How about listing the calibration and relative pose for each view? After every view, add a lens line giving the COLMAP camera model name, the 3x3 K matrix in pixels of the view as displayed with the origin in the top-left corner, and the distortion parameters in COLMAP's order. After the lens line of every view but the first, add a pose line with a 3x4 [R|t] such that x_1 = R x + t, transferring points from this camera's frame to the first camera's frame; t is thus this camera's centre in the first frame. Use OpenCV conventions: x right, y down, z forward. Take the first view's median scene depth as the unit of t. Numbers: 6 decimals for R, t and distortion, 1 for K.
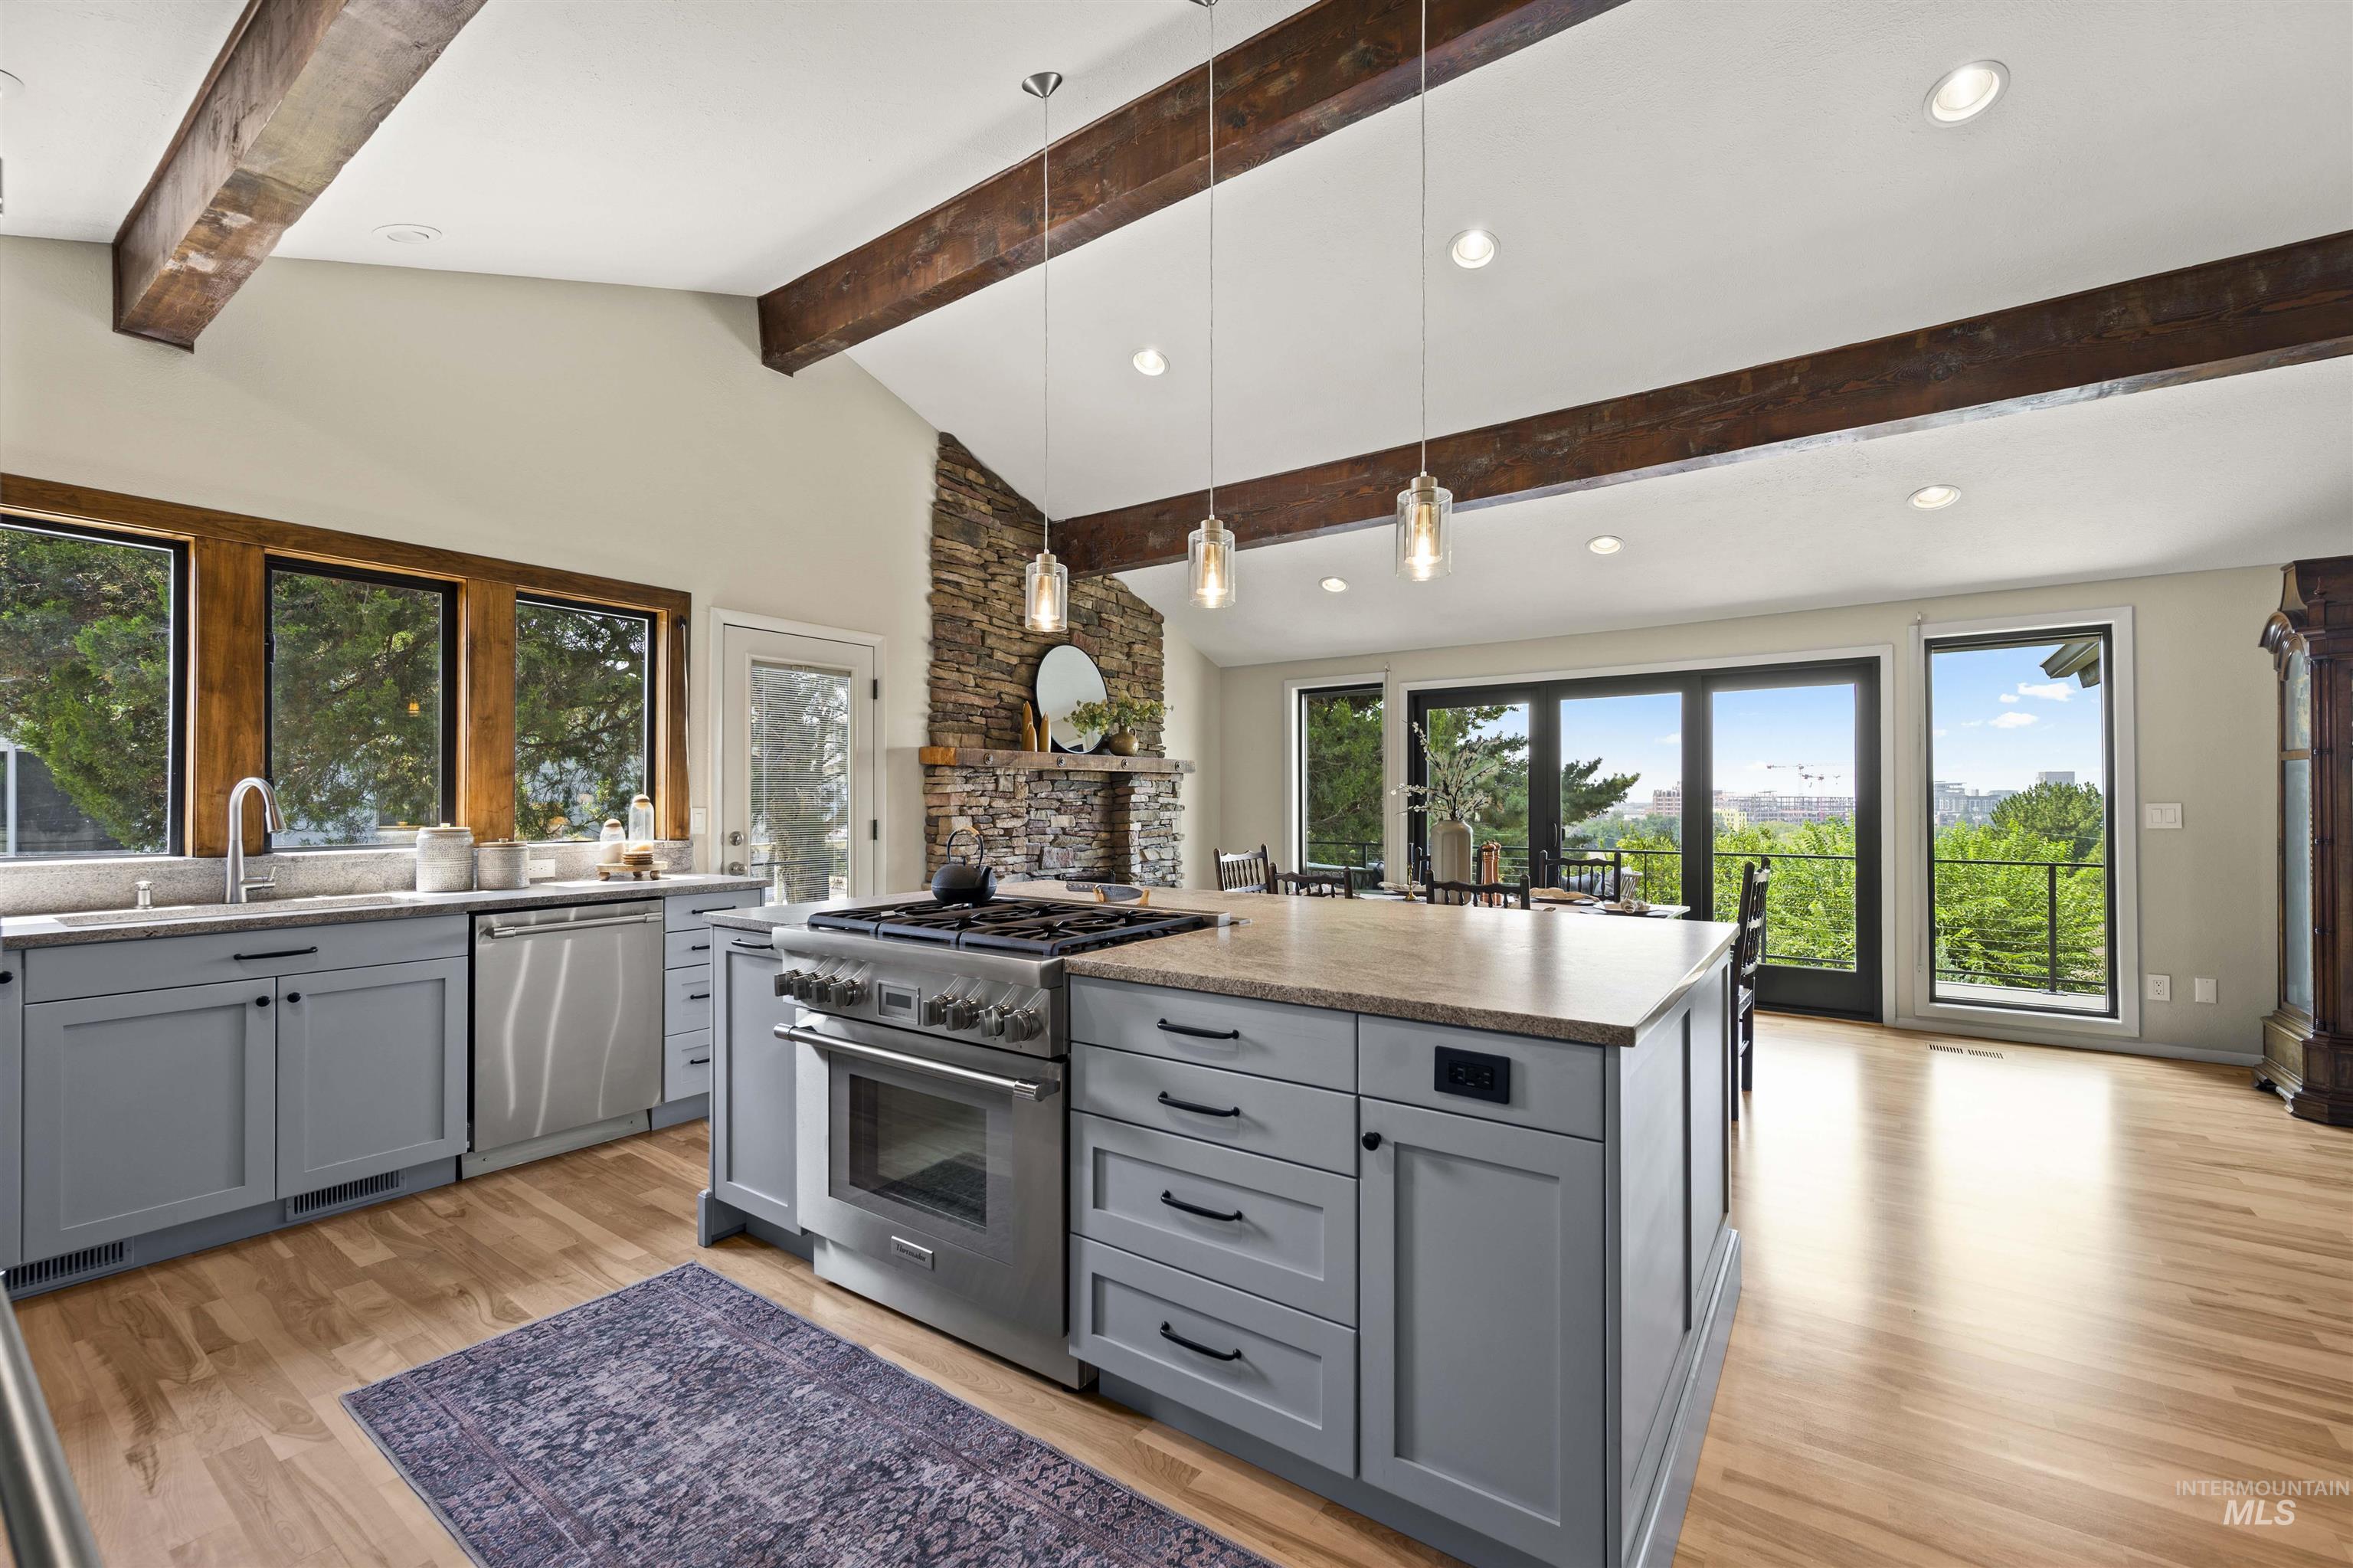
lens RADIAL K [[969.5, 0, 1182.7], [0, 969.5, 799.1], [0, 0, 1]] dist [0.002039, 0.000440]
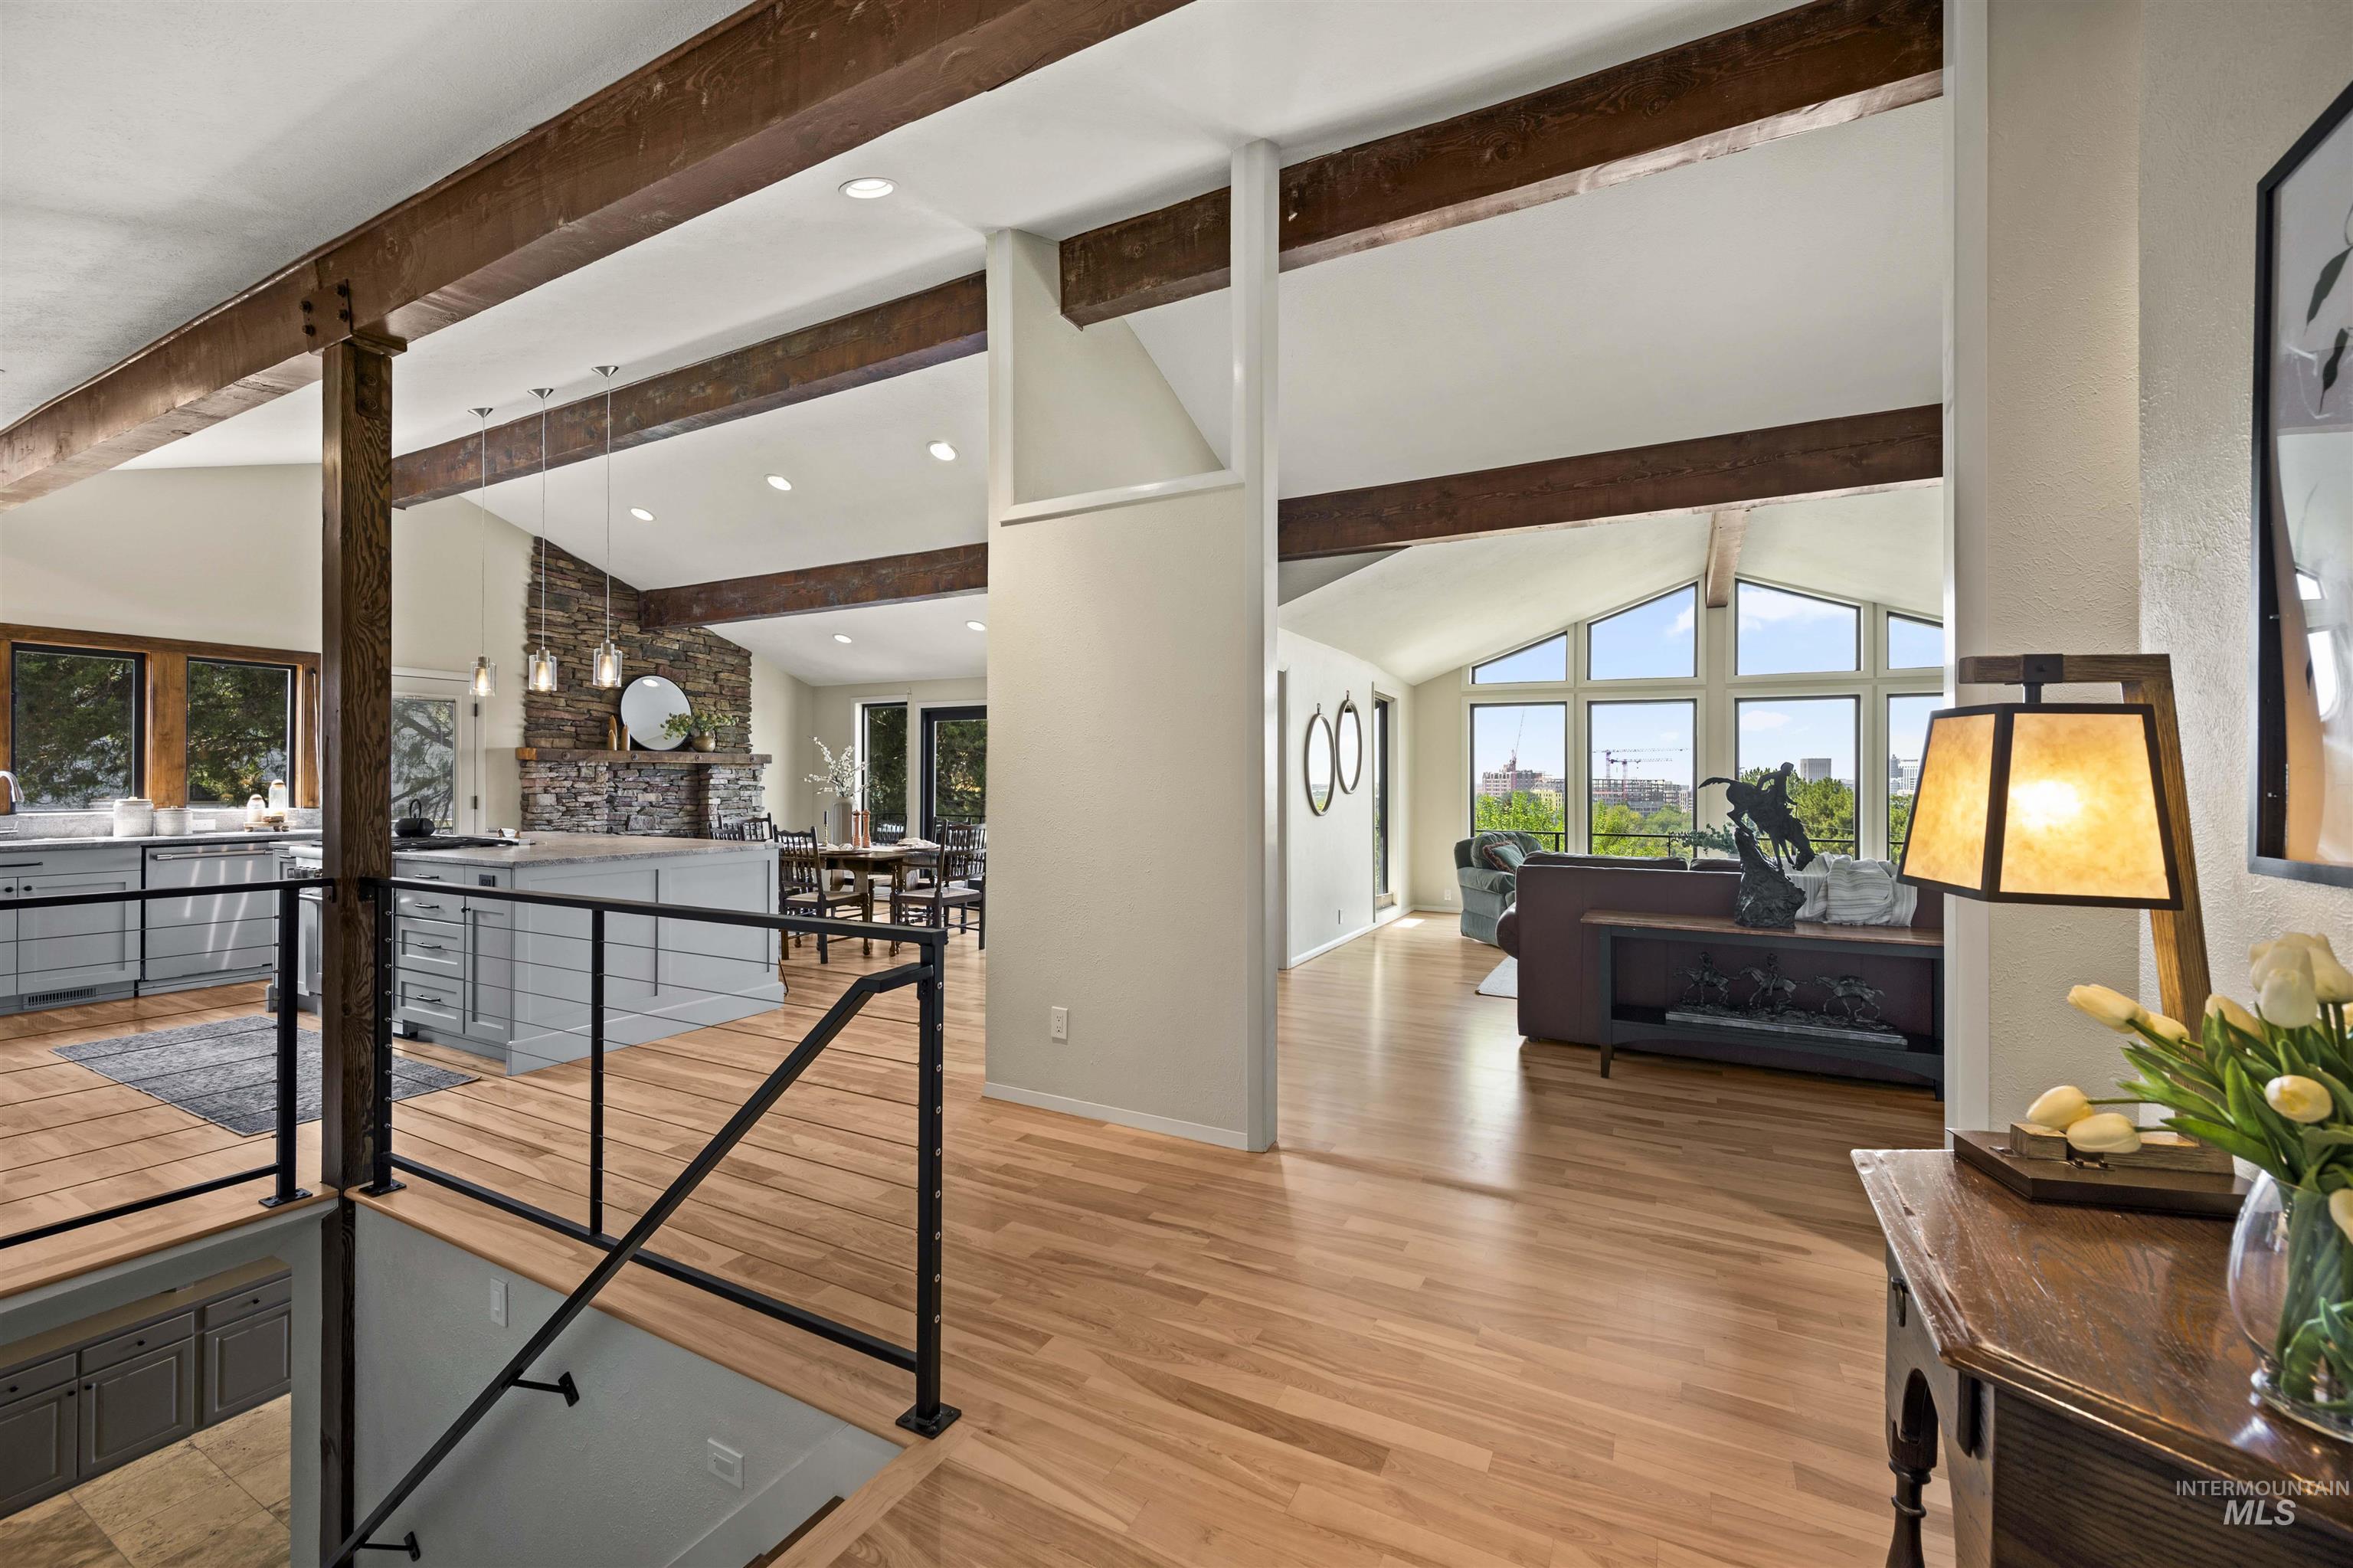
lens RADIAL K [[943.1, 0, 1175.0], [0, 943.1, 780.8], [0, 0, 1]] dist [0.001304, 0.000304]
pose [[0.991769, 0.004073, 0.127974, 0.541577], [-0.004368, 0.999988, 0.002022, -0.009525], [-0.127964, -0.002564, 0.991776, -0.566203]]
